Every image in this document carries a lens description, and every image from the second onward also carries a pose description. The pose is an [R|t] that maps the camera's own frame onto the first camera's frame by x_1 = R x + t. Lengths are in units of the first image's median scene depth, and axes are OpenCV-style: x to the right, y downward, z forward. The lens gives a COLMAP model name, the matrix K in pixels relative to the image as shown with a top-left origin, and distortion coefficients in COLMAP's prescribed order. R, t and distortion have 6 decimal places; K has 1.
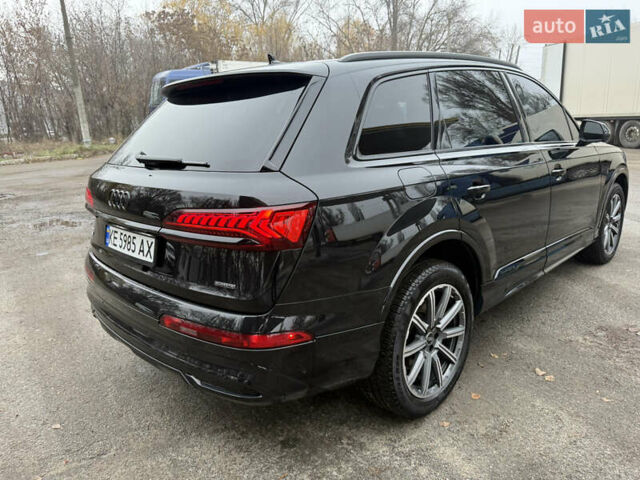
lens RADIAL K [[447.9, 0, 320.0], [0, 447.9, 240.0], [0, 0, 1]] dist [-0.011517, -0.008162]
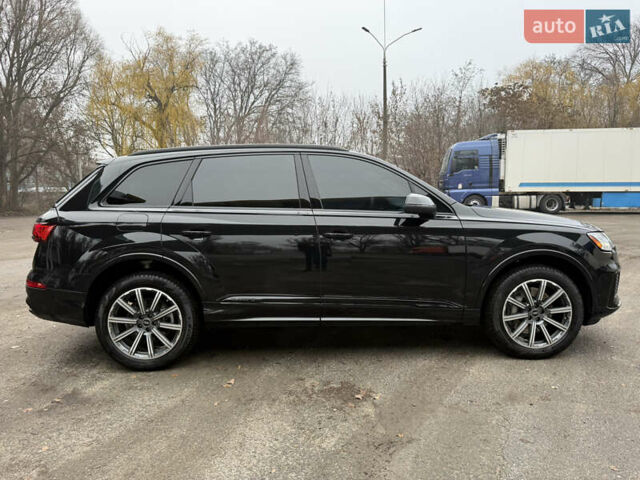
lens RADIAL K [[447.9, 0, 320.0], [0, 447.9, 240.0], [0, 0, 1]] dist [-0.011517, -0.008162]
pose [[0.742680, 0.084228, -0.664328, 1.660717], [-0.179323, 0.980841, -0.076115, -0.054149], [0.645189, 0.175658, 0.743556, 0.163409]]
